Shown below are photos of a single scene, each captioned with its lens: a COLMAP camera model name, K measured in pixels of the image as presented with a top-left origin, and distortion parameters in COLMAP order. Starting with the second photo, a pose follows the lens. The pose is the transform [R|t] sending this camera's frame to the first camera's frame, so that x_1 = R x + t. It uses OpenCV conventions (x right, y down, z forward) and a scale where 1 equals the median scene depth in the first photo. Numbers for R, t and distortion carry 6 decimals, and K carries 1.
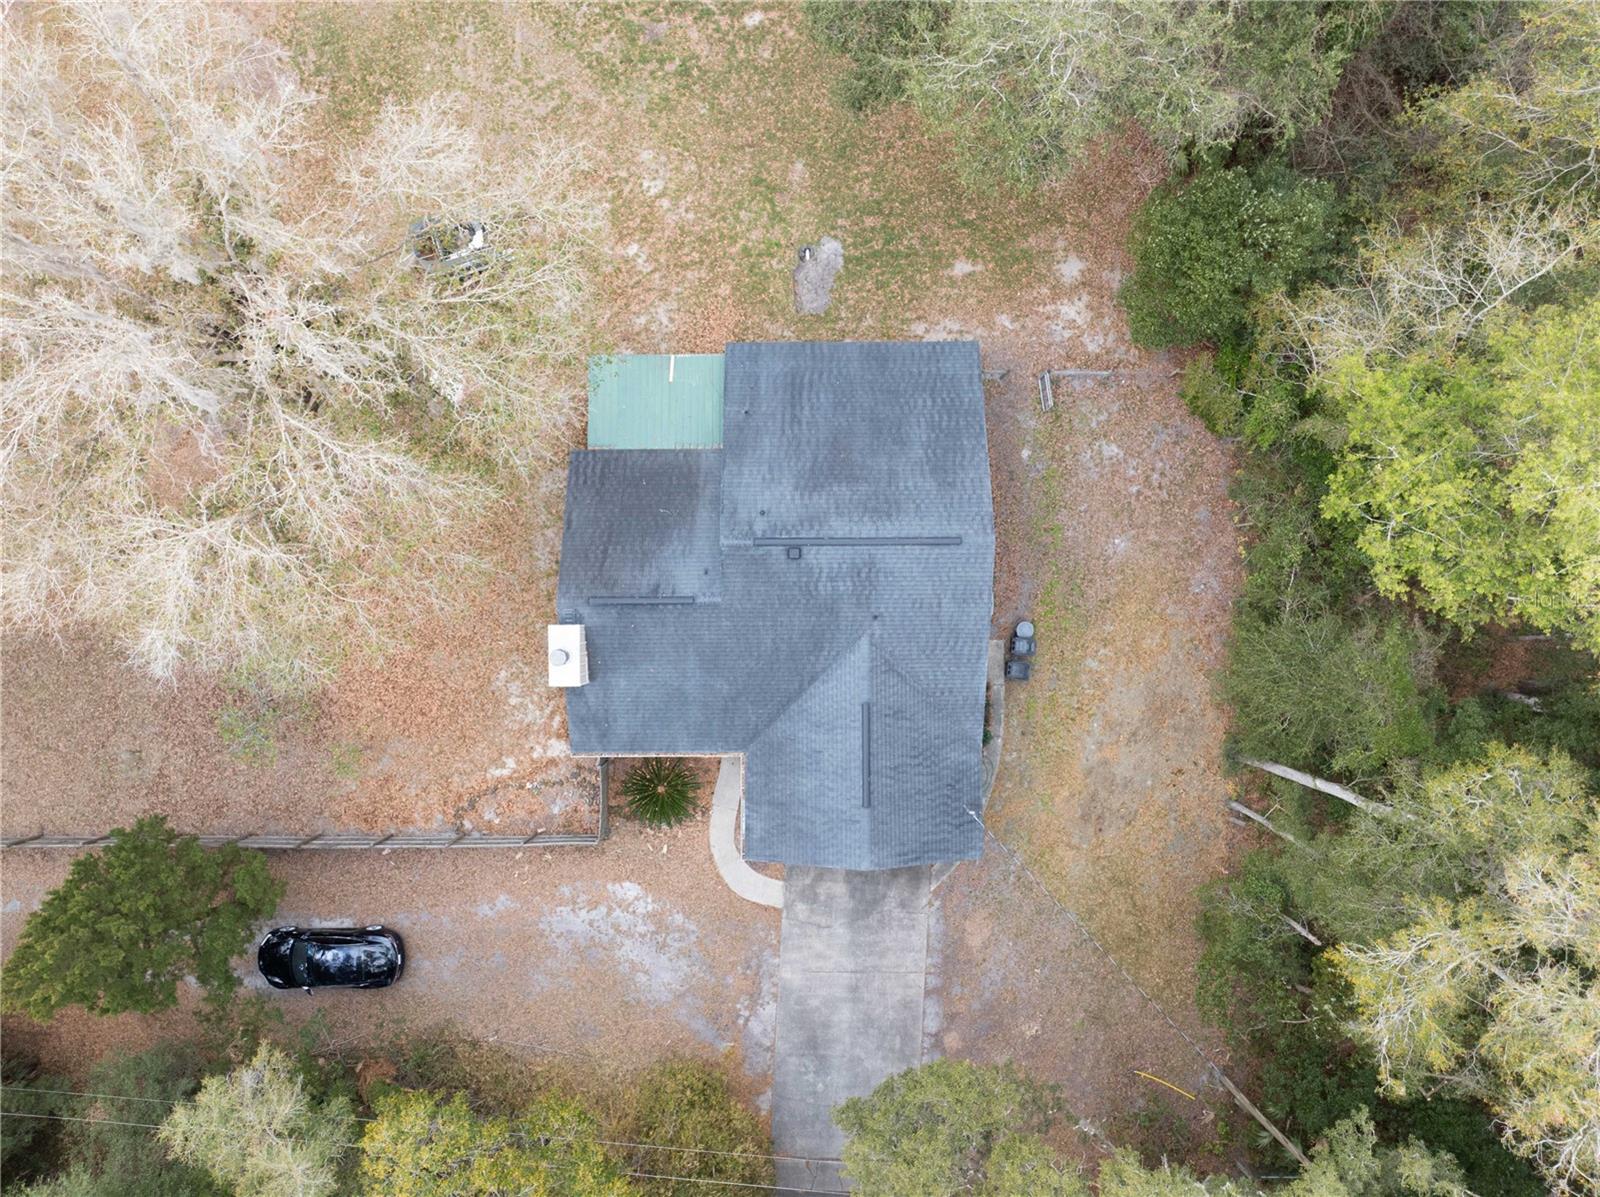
lens RADIAL K [[1138.4, 0, 799.5], [0, 1138.4, 595.2], [0, 0, 1]] dist [-0.033222, -0.005348]
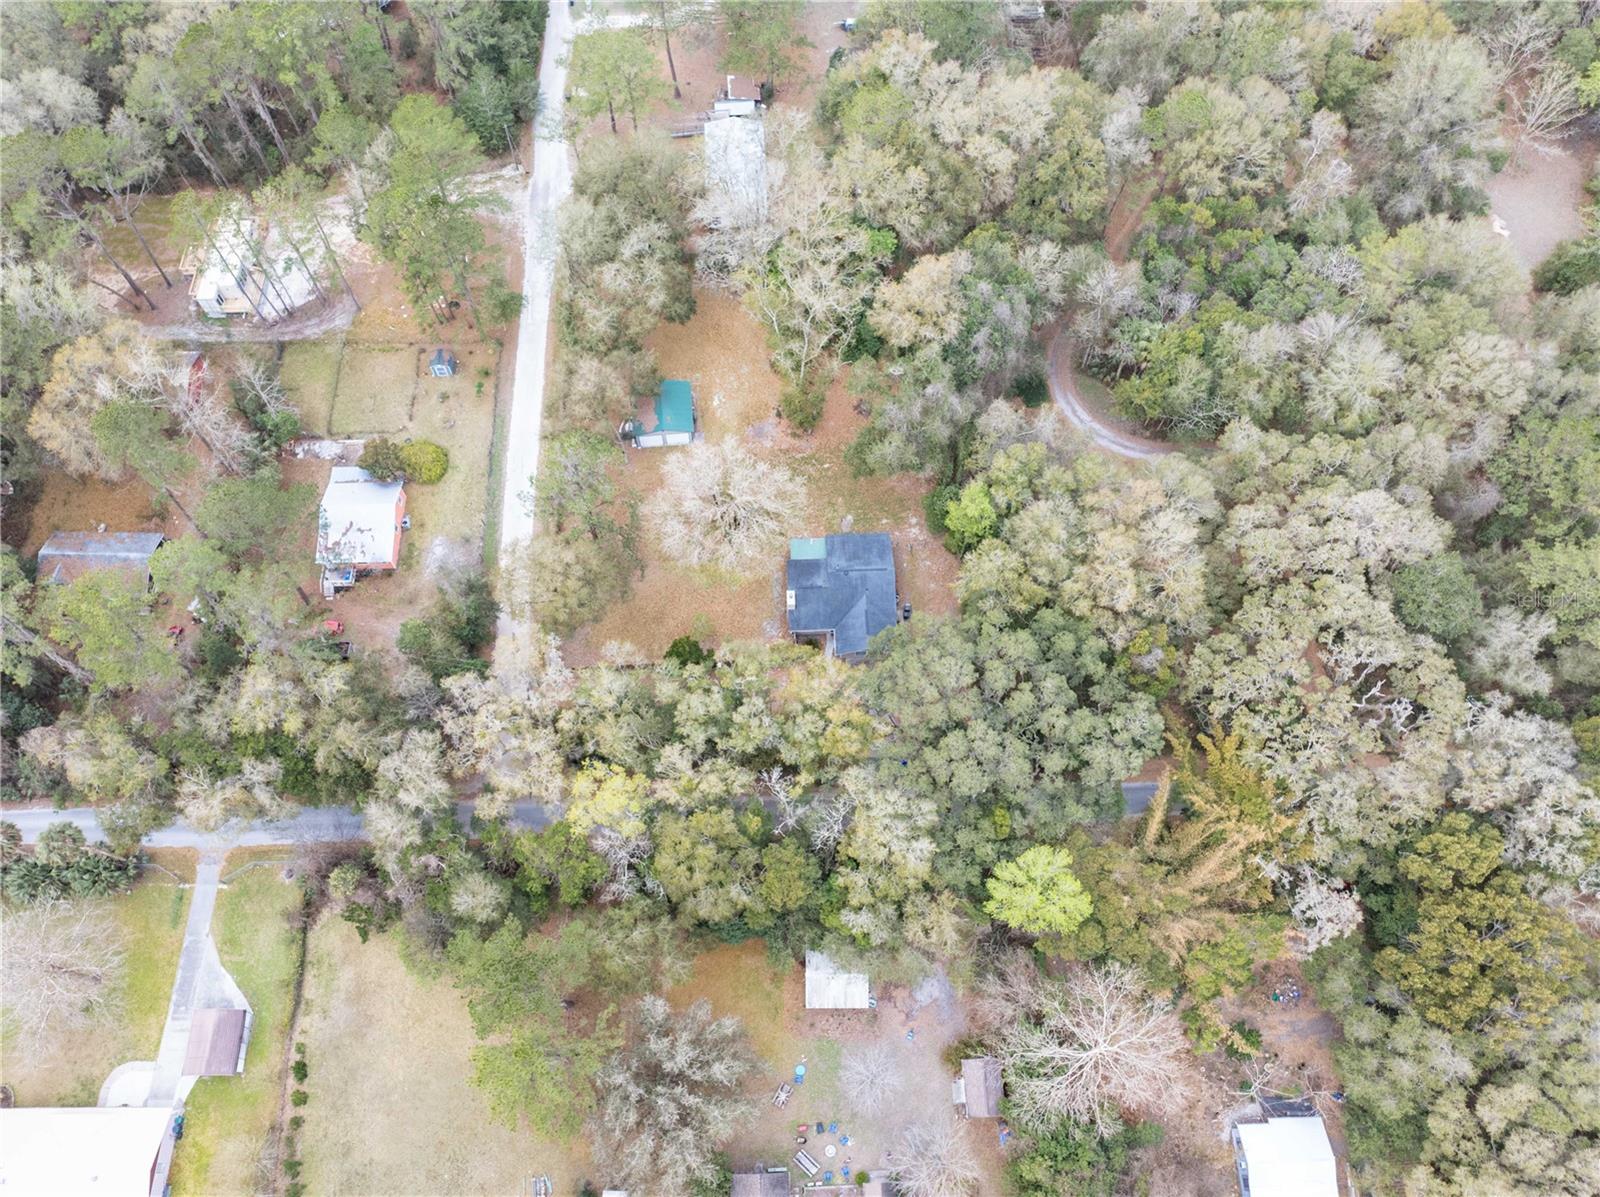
lens RADIAL K [[1138.4, 0, 797.0], [0, 1138.4, 601.5], [0, 0, 1]] dist [-0.033222, -0.005348]
pose [[0.999416, -0.026107, 0.022056, -0.246509], [0.033037, 0.903277, -0.427785, 1.614213], [-0.008754, 0.428263, 0.903612, -2.379586]]
